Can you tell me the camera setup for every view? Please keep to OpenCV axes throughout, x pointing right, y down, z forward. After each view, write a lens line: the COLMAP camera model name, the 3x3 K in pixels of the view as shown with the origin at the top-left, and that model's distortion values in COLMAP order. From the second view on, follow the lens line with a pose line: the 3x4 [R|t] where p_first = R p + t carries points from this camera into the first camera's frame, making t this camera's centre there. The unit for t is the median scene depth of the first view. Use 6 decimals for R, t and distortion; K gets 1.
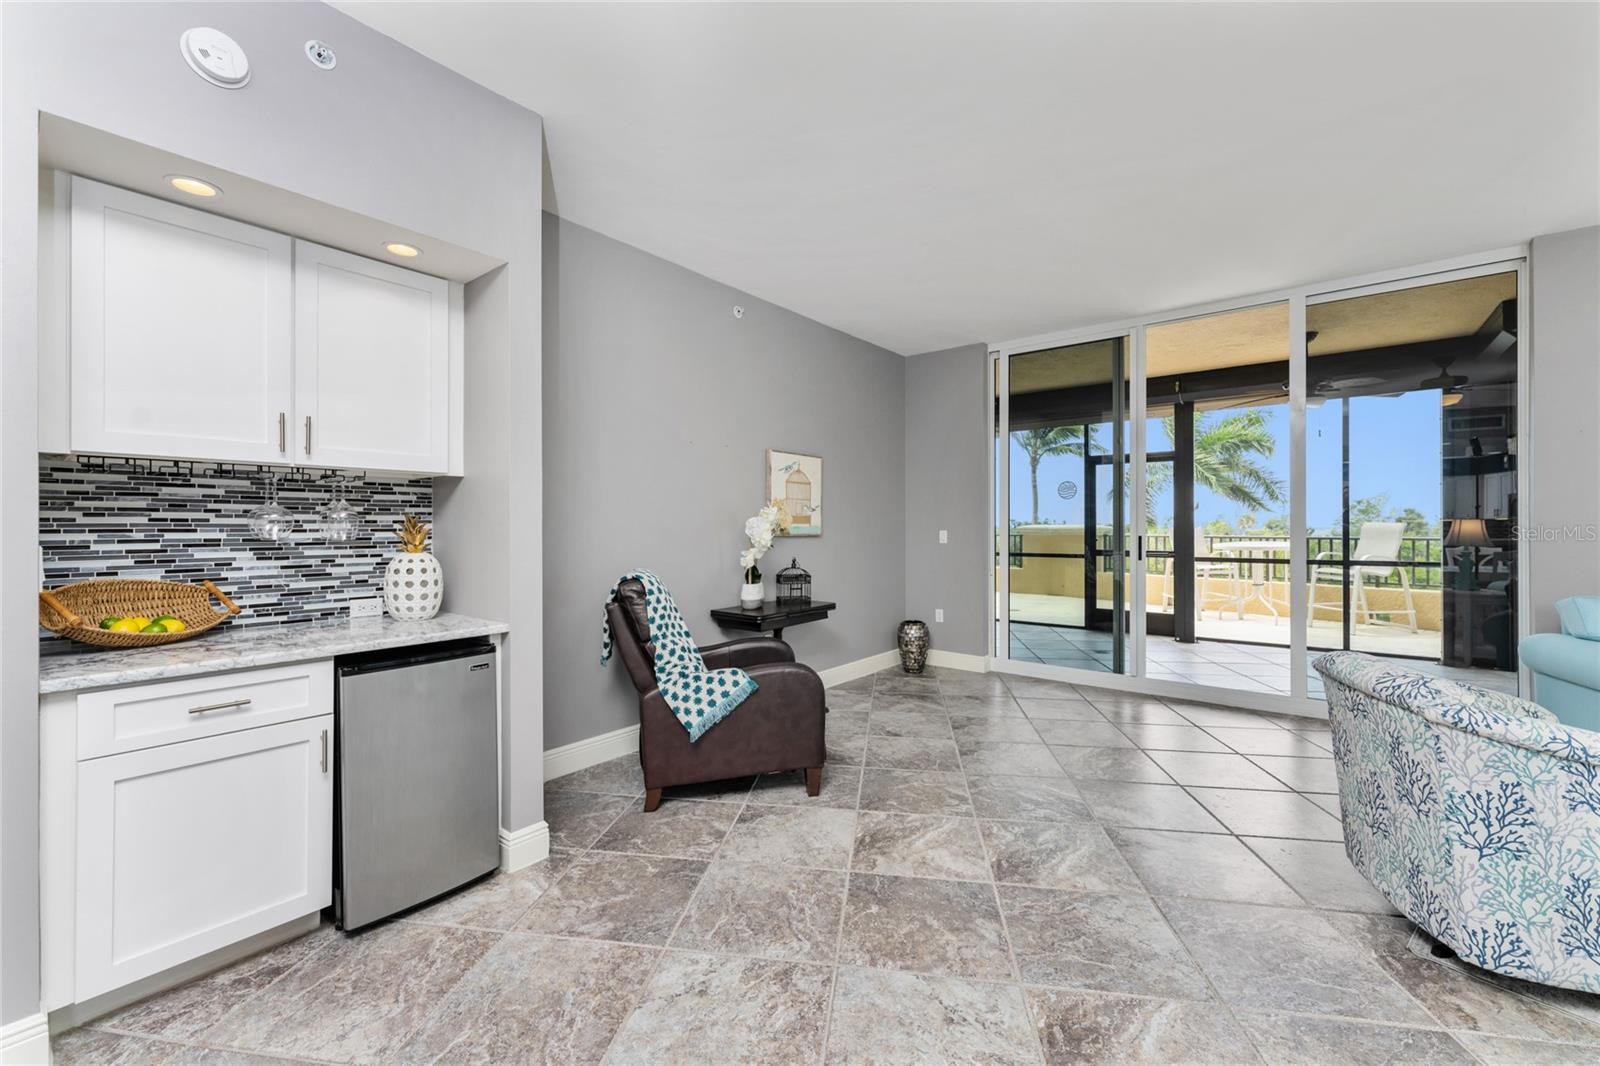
lens RADIAL K [[642.1, 0, 796.0], [0, 642.1, 526.7], [0, 0, 1]] dist [-0.000232, 0.000093]
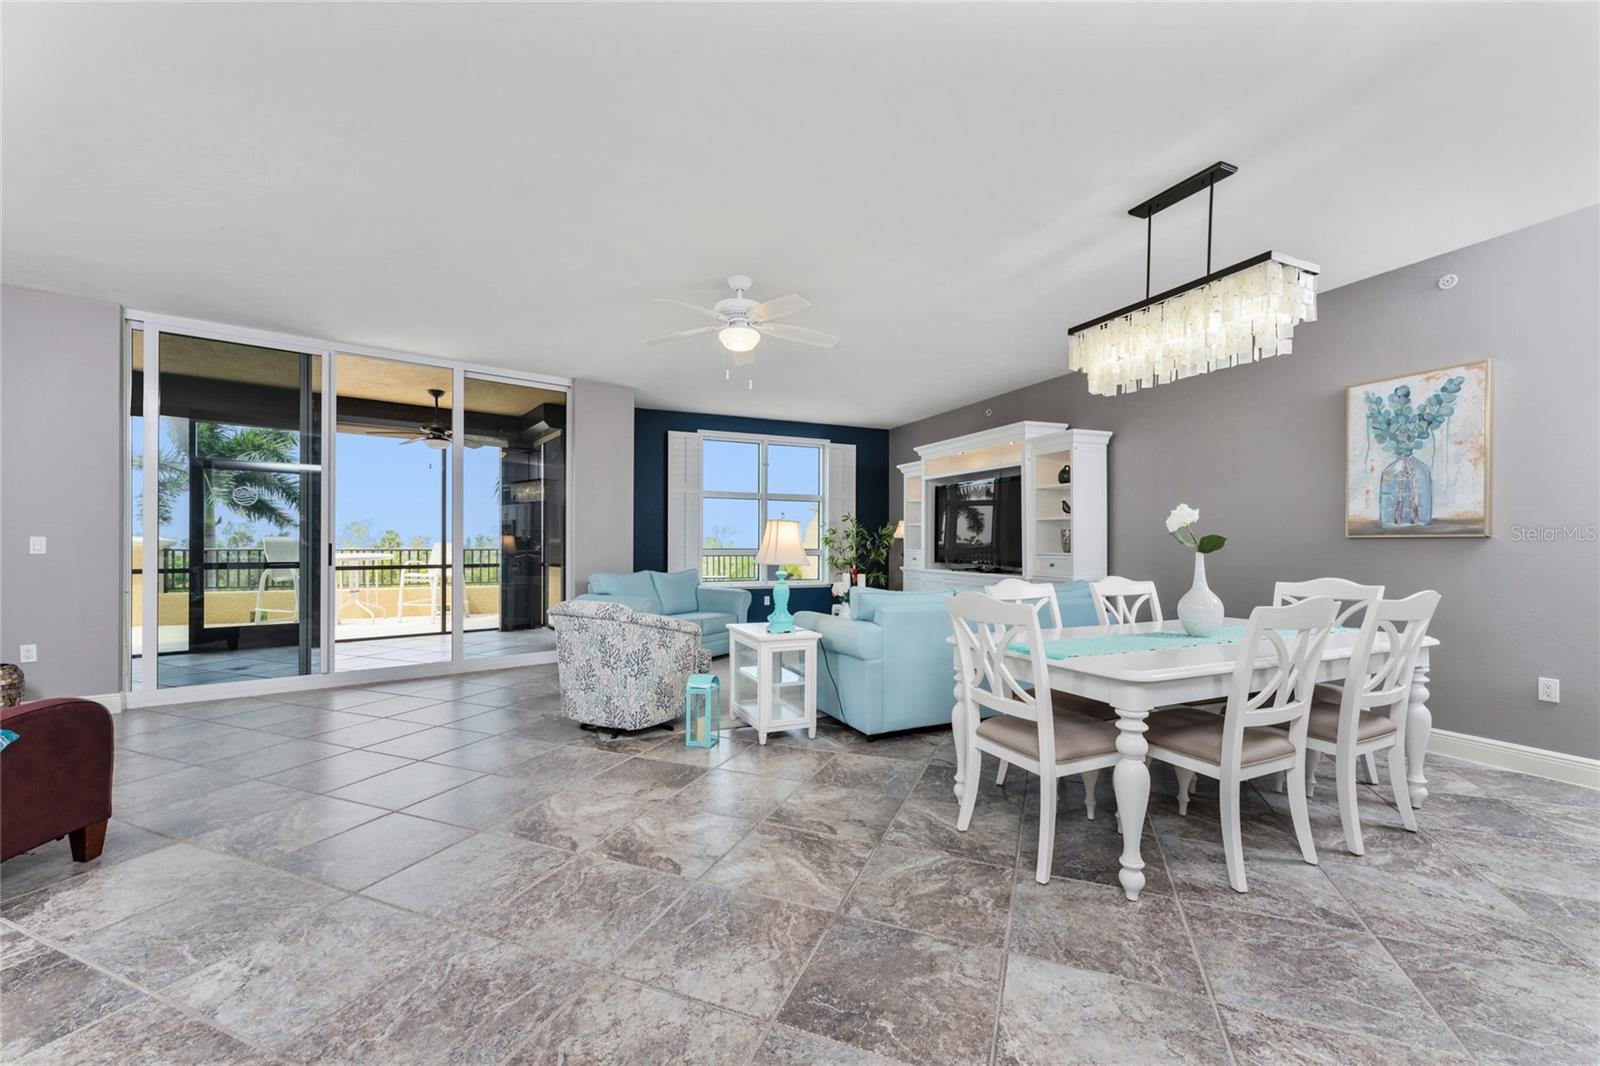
lens RADIAL K [[639.3, 0, 800.2], [0, 639.3, 544.7], [0, 0, 1]] dist [-0.001520, -0.000073]
pose [[0.227796, 0.004299, 0.973699, -0.414478], [-0.002023, 0.999990, -0.003941, 0.023700], [-0.973707, -0.001072, 0.227802, -0.025199]]
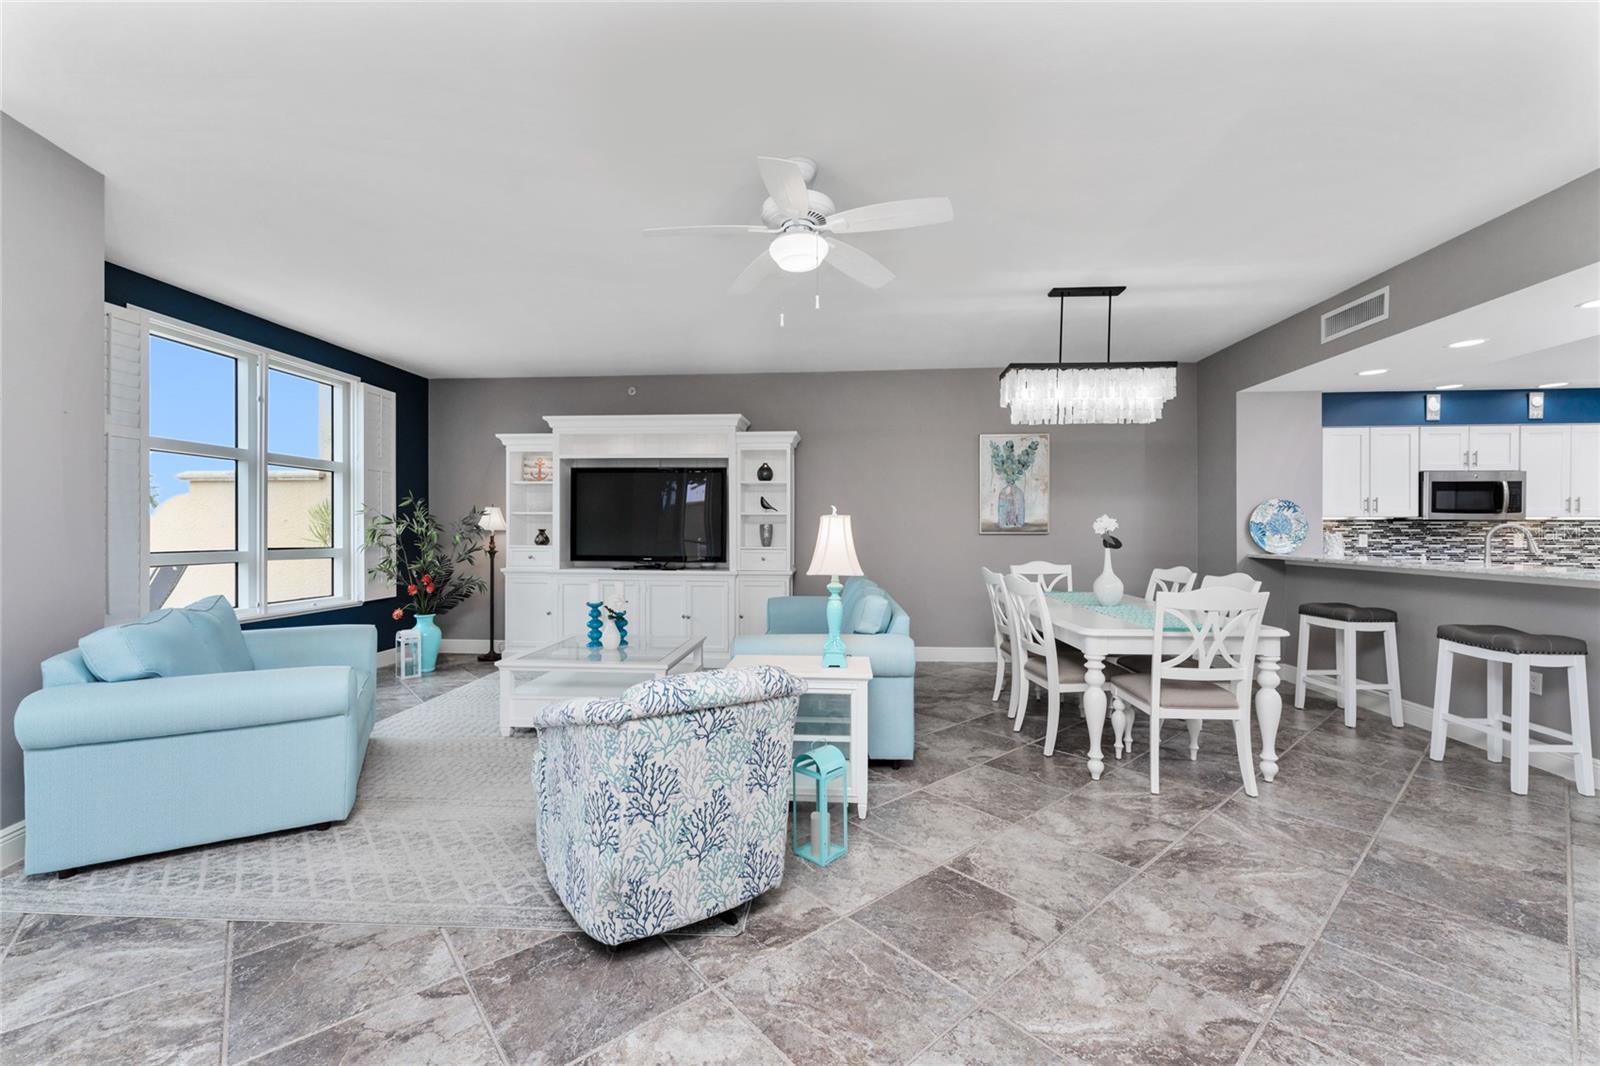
lens RADIAL K [[643.5, 0, 793.5], [0, 643.5, 532.8], [0, 0, 1]] dist [0.001256, 0.000101]
pose [[-0.754585, 0.002067, 0.656199, 0.094015], [0.003783, 0.999992, 0.001199, -0.000058], [-0.656192, 0.003387, -0.754587, 0.840916]]
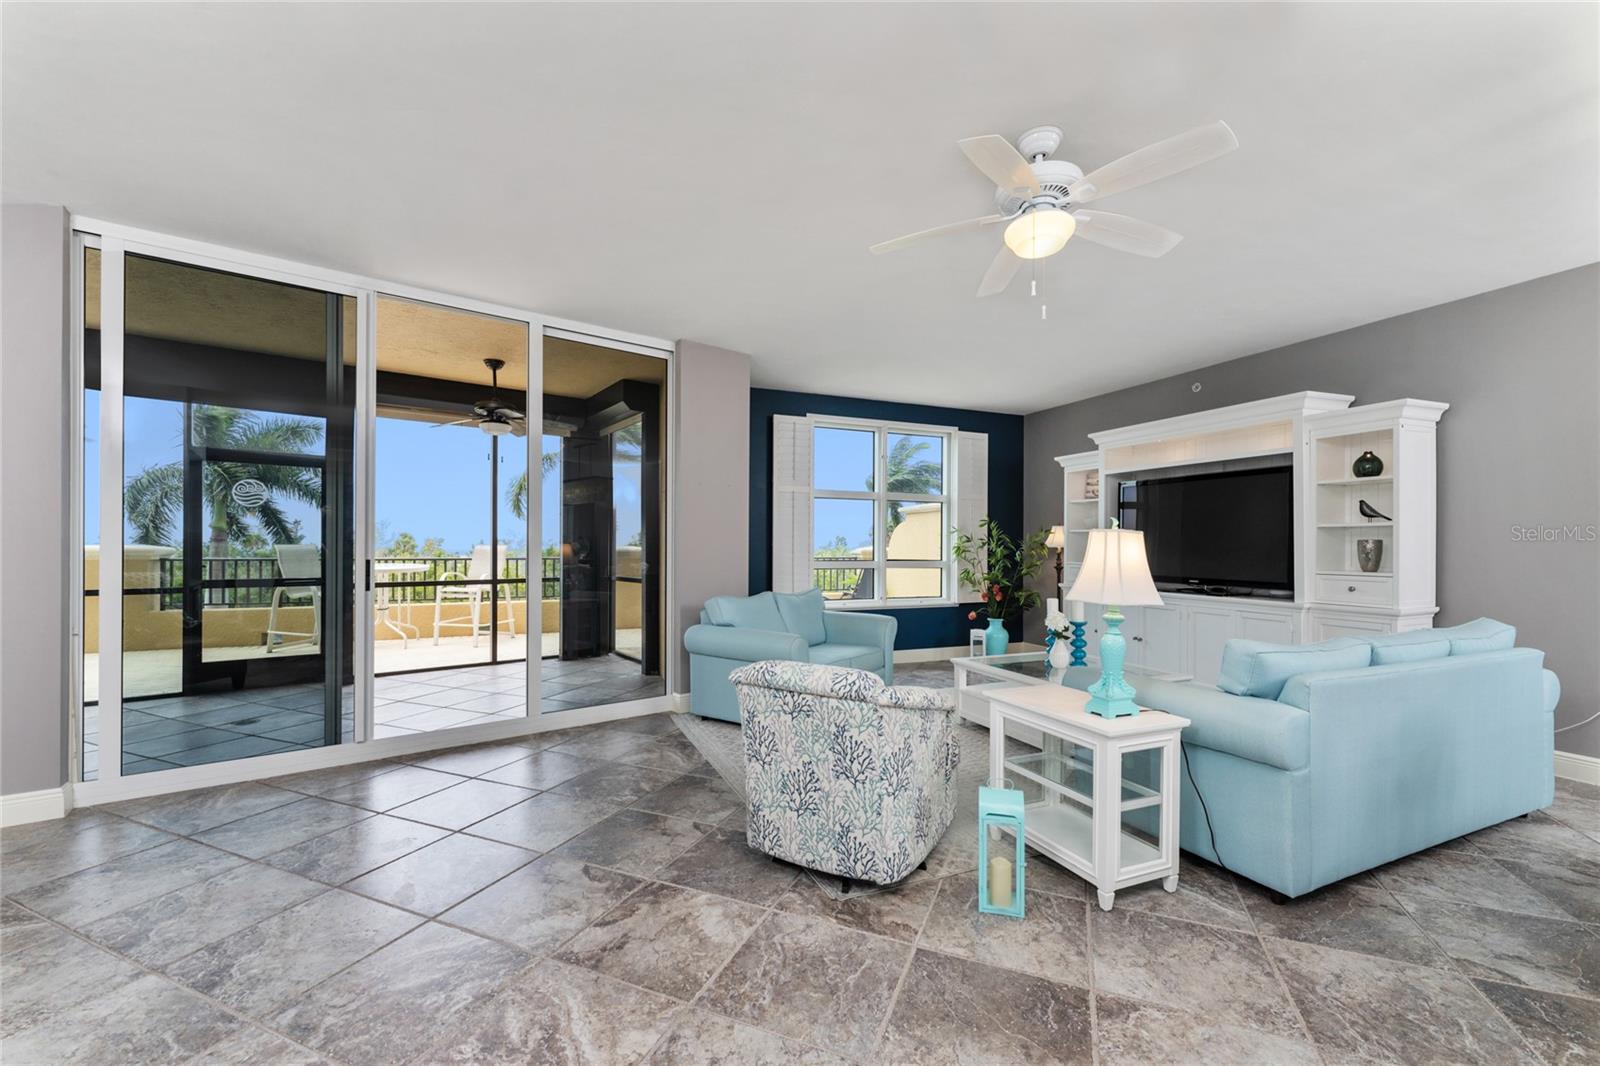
lens RADIAL K [[641.5, 0, 799.7], [0, 641.5, 547.8], [0, 0, 1]] dist [0.000713, -0.000041]
pose [[0.244445, 0.003495, 0.969657, -0.112897], [-0.003040, 0.999991, -0.002838, 0.000550], [-0.969658, -0.002254, 0.244453, 0.373612]]
